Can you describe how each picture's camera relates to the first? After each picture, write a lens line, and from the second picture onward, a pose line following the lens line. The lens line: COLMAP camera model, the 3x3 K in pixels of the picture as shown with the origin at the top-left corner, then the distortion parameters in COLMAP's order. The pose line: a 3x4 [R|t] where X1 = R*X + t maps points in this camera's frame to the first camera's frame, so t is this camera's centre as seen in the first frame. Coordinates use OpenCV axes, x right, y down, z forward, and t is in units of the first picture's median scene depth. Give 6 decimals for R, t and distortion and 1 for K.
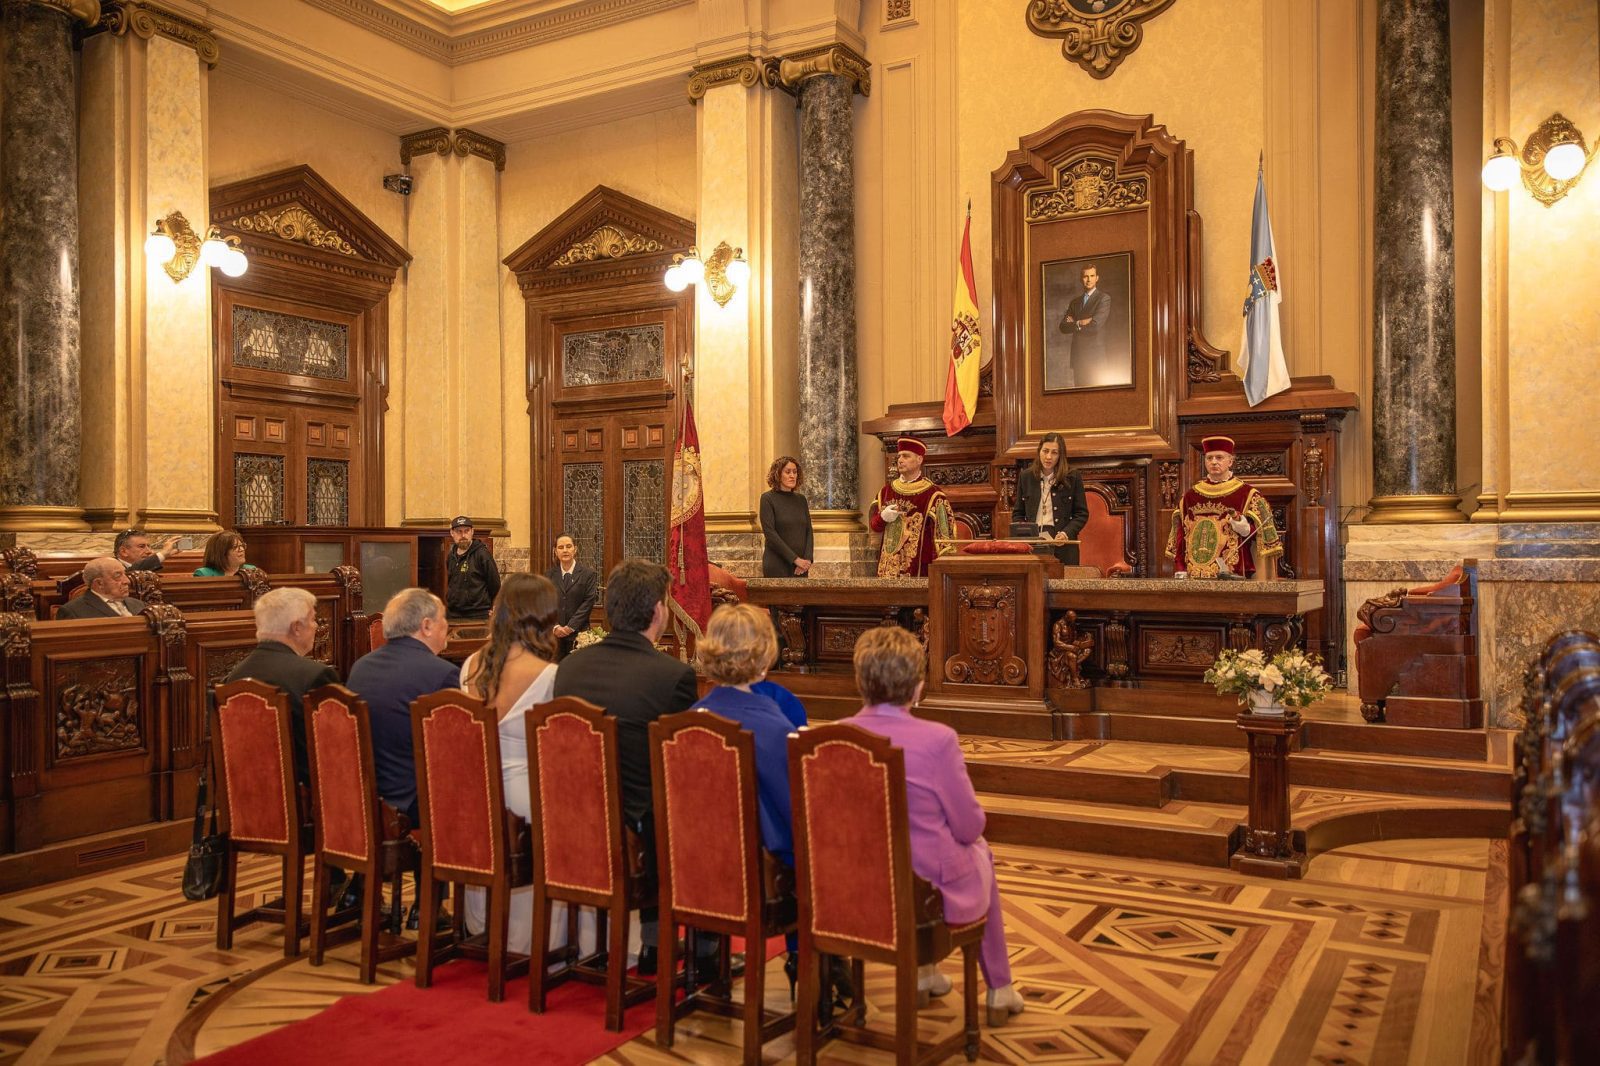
lens RADIAL K [[1248.7, 0, 803.4], [0, 1248.7, 537.7], [0, 0, 1]] dist [0.007660, 0.005817]
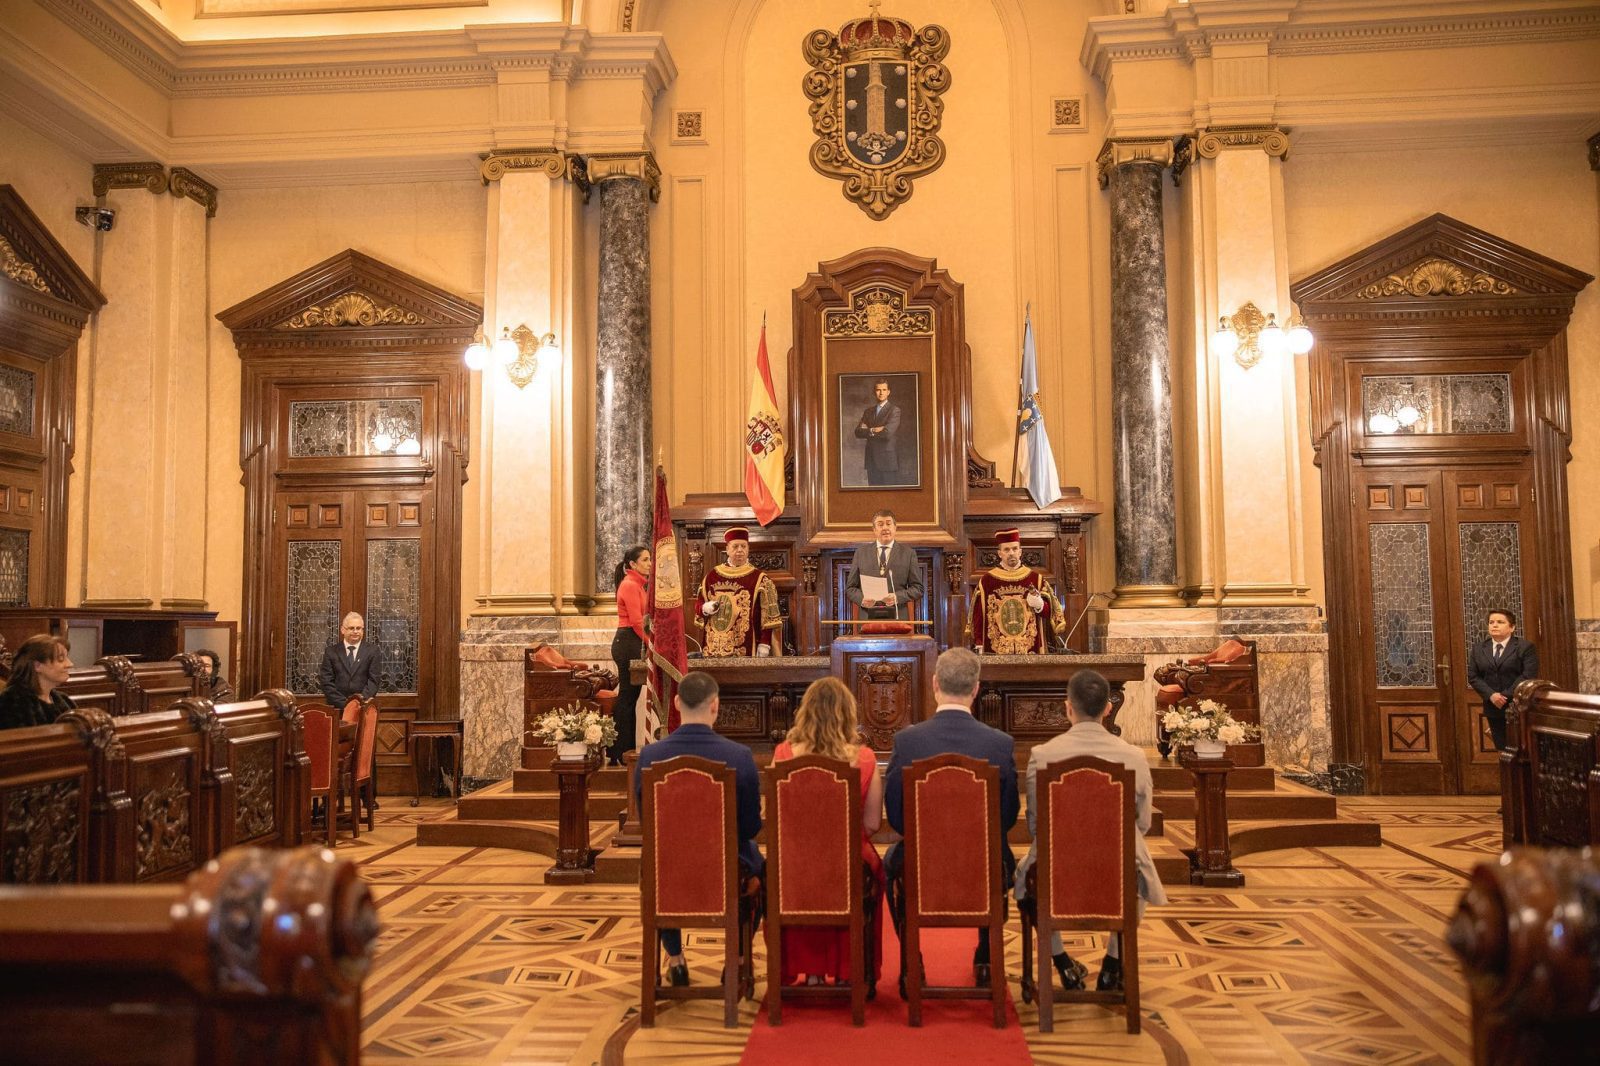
lens RADIAL K [[1248.7, 0, 805.1], [0, 1248.7, 533.3], [0, 0, 1]] dist [0.007660, 0.005817]
pose [[0.902534, 0.028216, 0.429693, -0.308067], [0.002246, 0.997529, -0.070219, 0.001111], [-0.430613, 0.064340, 0.900241, 0.011487]]
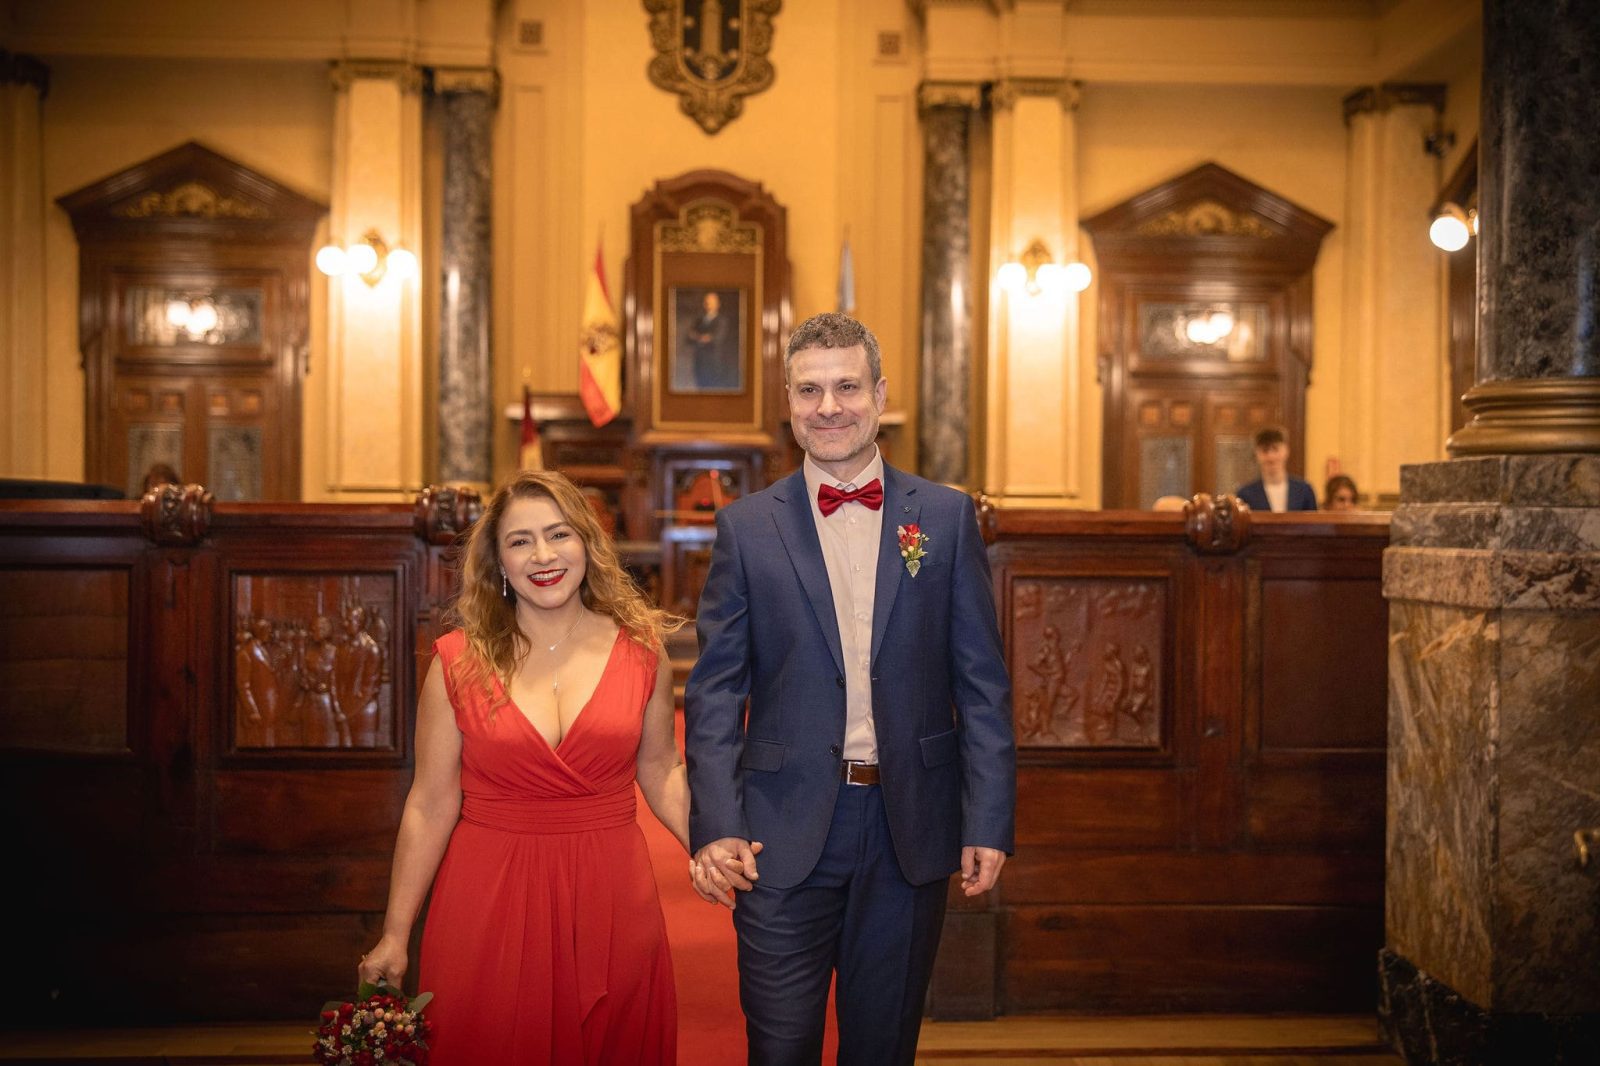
lens RADIAL K [[1750.4, 0, 806.3], [0, 1750.4, 526.5], [0, 0, 1]] dist [0.019705, 0.000000]
pose [[0.844876, 0.009125, 0.534884, -0.590814], [-0.017693, 0.999784, 0.010891, -0.007282], [-0.534670, -0.018665, 0.844855, -0.497034]]
